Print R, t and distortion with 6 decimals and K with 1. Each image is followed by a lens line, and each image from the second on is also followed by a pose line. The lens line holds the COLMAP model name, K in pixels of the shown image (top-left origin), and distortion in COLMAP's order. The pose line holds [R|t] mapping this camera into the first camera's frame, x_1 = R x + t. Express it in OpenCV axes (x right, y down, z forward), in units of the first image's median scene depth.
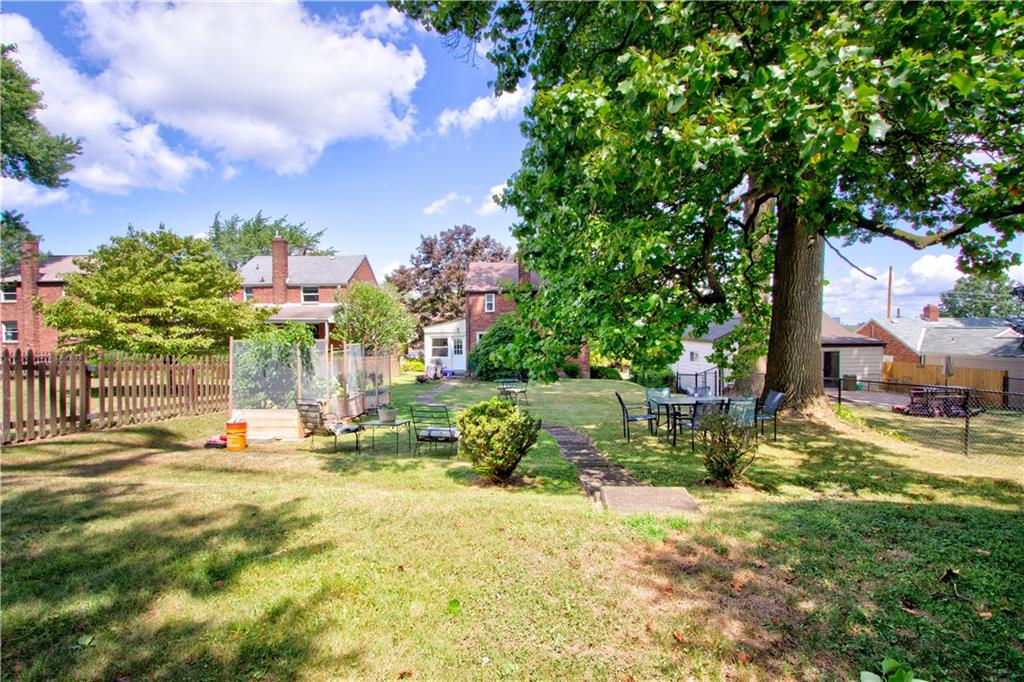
lens RADIAL K [[486.8, 0, 511.2], [0, 486.8, 345.1], [0, 0, 1]] dist [0.001741, 0.000395]
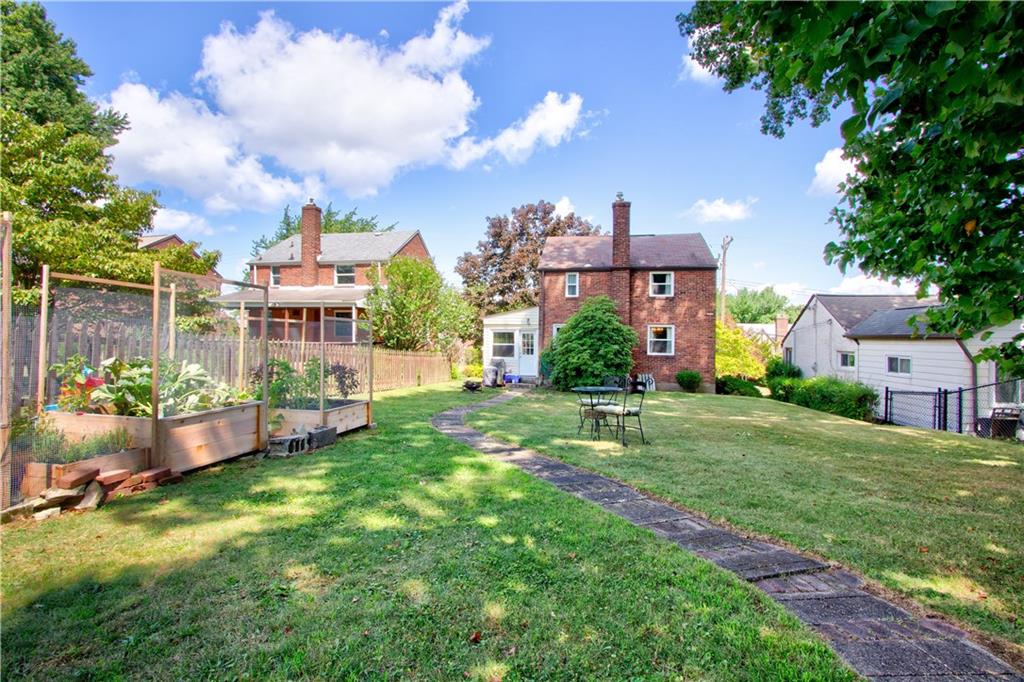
lens RADIAL K [[486.8, 0, 511.2], [0, 486.8, 345.1], [0, 0, 1]] dist [0.001741, 0.000395]
pose [[0.986430, 0.020670, -0.162874, -0.013266], [-0.024435, 0.999478, -0.021146, 0.021066], [0.162352, 0.024839, 0.986420, 0.263738]]
